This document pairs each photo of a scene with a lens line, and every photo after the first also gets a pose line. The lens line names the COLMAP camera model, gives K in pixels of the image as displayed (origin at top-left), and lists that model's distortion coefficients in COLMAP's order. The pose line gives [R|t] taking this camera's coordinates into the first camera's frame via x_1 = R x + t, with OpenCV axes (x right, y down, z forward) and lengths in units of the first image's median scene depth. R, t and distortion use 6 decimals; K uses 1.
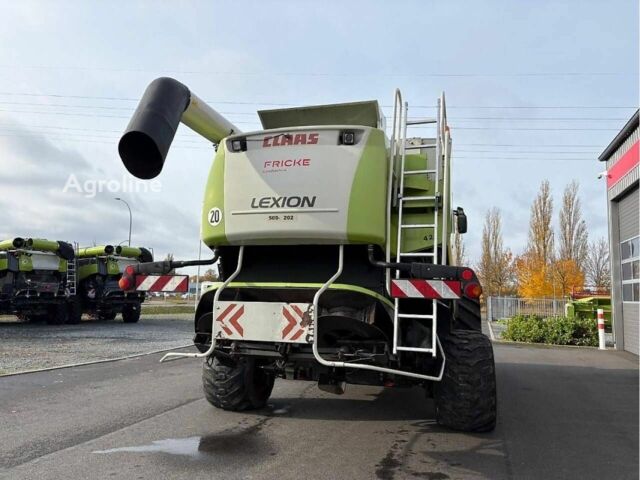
lens RADIAL K [[505.7, 0, 322.9], [0, 505.7, 237.5], [0, 0, 1]] dist [0.007143, 0.000519]
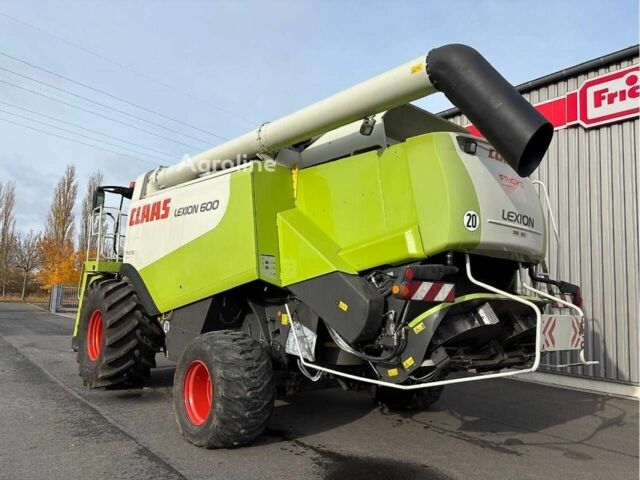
lens RADIAL K [[505.7, 0, 322.2], [0, 505.7, 243.2], [0, 0, 1]] dist [0.007143, 0.000519]
pose [[0.560254, 0.090996, 0.823307, -1.114889], [-0.121561, 0.992218, -0.026944, 0.056583], [-0.819352, -0.084987, 0.566956, 0.692047]]
